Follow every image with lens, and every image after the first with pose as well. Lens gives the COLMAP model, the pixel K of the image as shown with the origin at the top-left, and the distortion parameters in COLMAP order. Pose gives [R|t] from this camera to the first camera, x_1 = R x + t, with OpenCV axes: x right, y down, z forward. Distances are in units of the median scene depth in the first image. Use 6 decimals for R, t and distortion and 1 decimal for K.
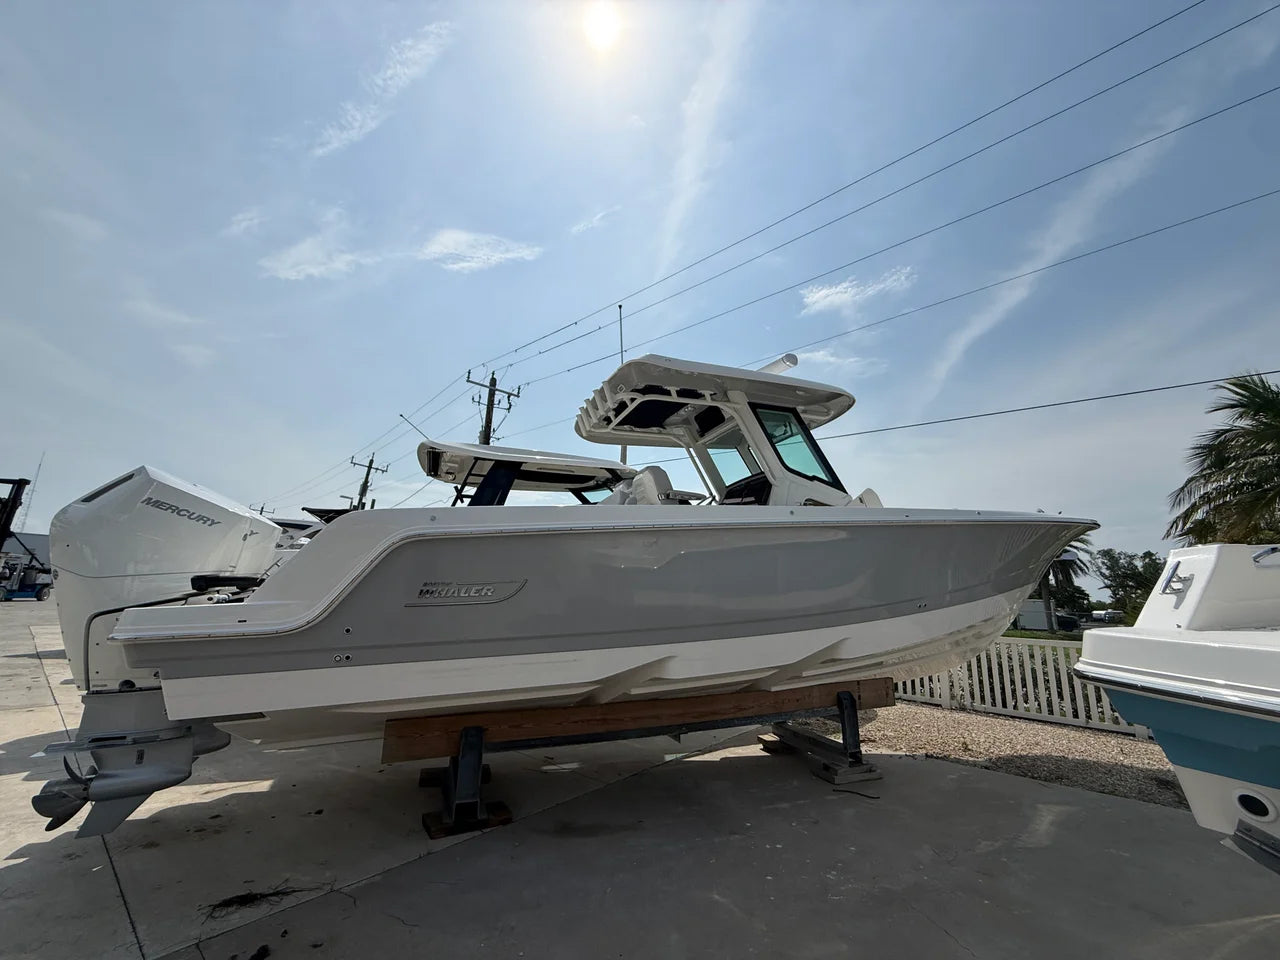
lens RADIAL K [[510.4, 0, 636.2], [0, 510.4, 482.1], [0, 0, 1]] dist [0.000325, 0.000031]
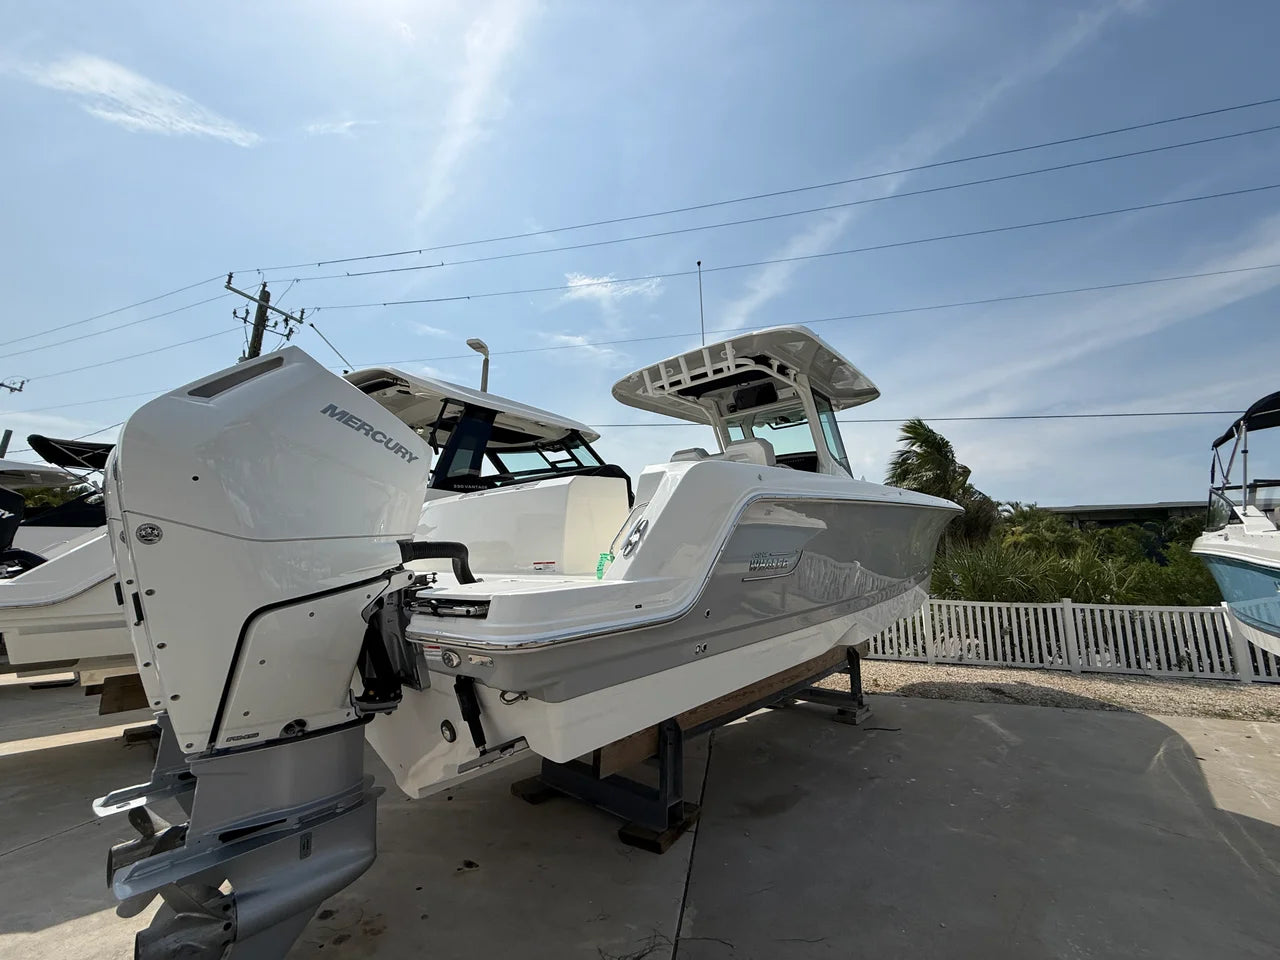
lens RADIAL K [[512.1, 0, 640.0], [0, 512.1, 480.0], [0, 0, 1]] dist [0.018406, -0.000068]
pose [[0.895980, 0.075050, 0.437706, -0.517727], [-0.095198, 0.995163, 0.024237, 0.039371], [-0.433770, -0.063385, 0.898791, 0.183863]]
